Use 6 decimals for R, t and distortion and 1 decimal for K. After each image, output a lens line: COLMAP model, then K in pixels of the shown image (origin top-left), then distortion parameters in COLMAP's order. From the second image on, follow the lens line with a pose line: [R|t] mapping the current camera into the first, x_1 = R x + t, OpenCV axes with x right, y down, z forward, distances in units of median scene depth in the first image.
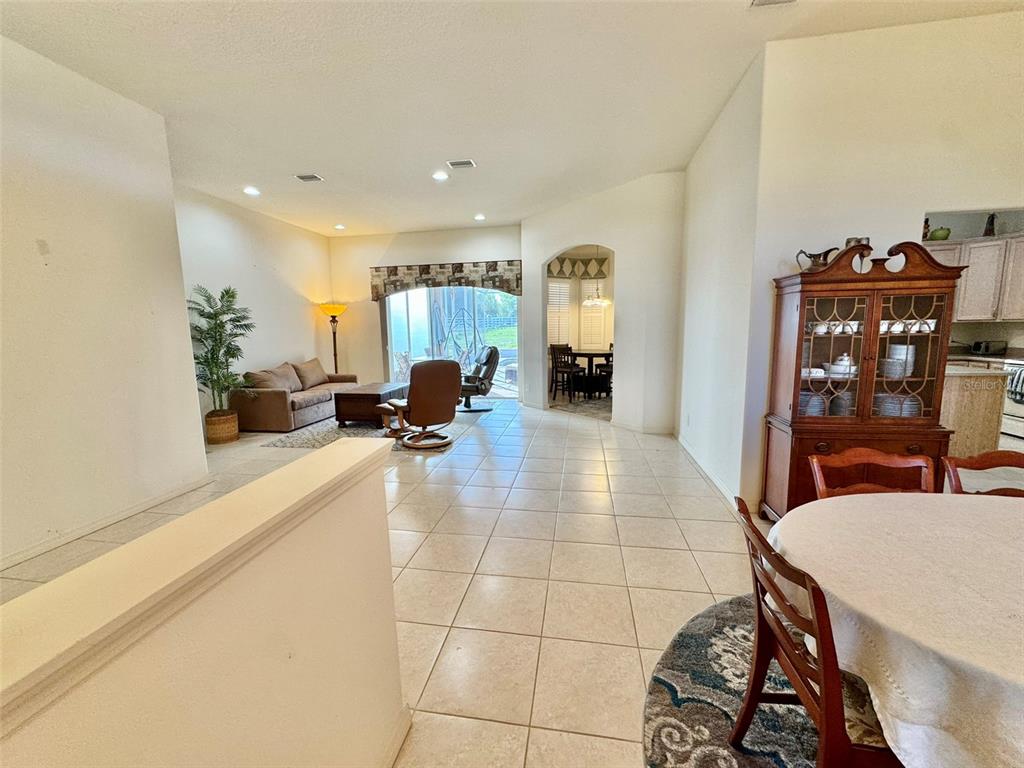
lens RADIAL K [[409.3, 0, 513.2], [0, 409.3, 382.2], [0, 0, 1]] dist [-0.003814, 0.000425]
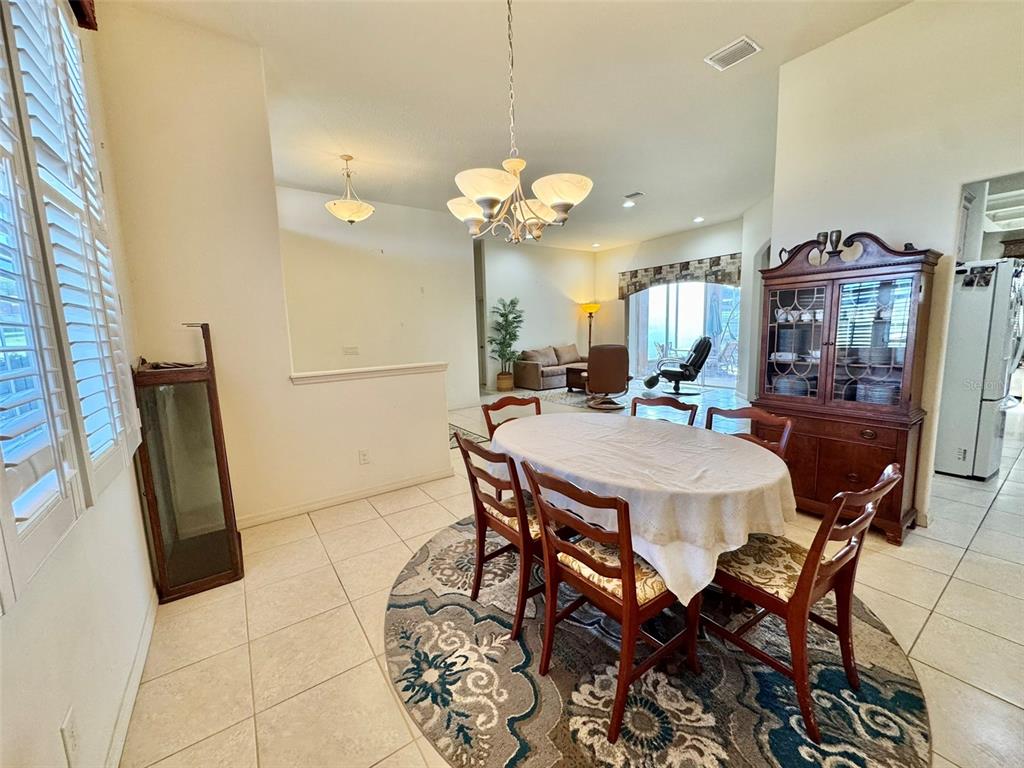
lens RADIAL K [[409.3, 0, 512.4], [0, 409.3, 384.1], [0, 0, 1]] dist [-0.003814, 0.000425]
pose [[0.702860, 0.093099, -0.705209, 0.365730], [-0.078188, 0.995502, 0.053495, 0.019086], [0.707018, 0.017540, 0.706978, -0.121970]]
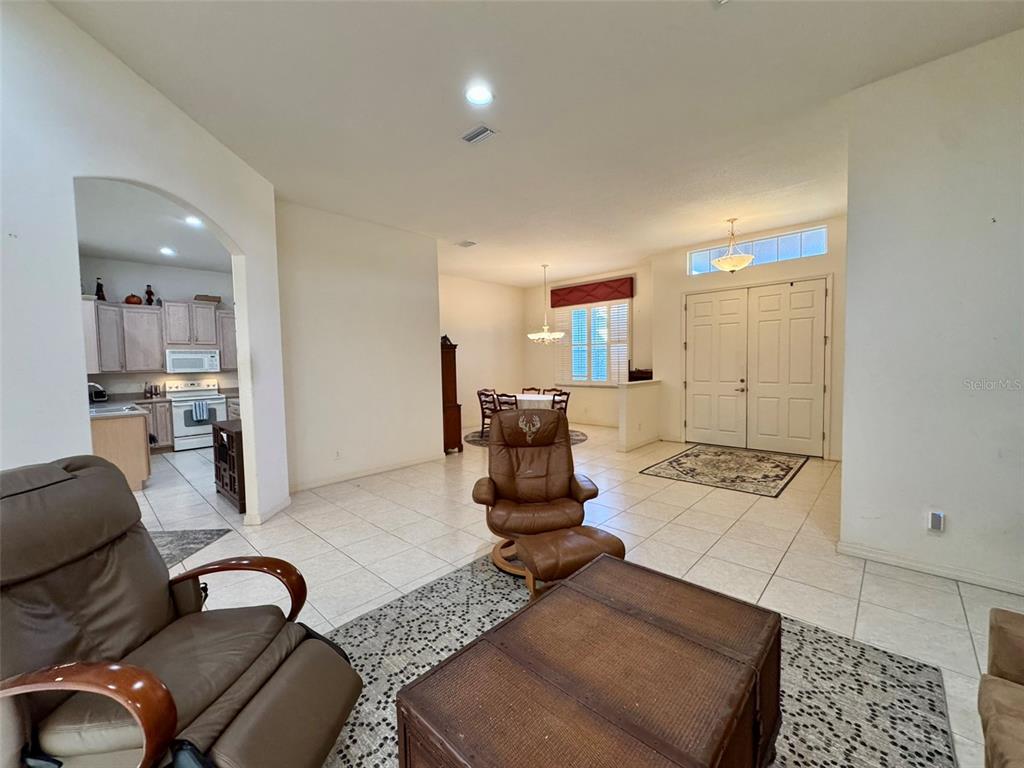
lens RADIAL K [[409.3, 0, 509.4], [0, 409.3, 384.5], [0, 0, 1]] dist [-0.003814, 0.000425]
pose [[-0.828320, 0.002870, 0.560248, -0.359750], [0.108344, 0.981931, 0.155155, -0.134103], [-0.549680, 0.189218, -0.813664, 1.030913]]
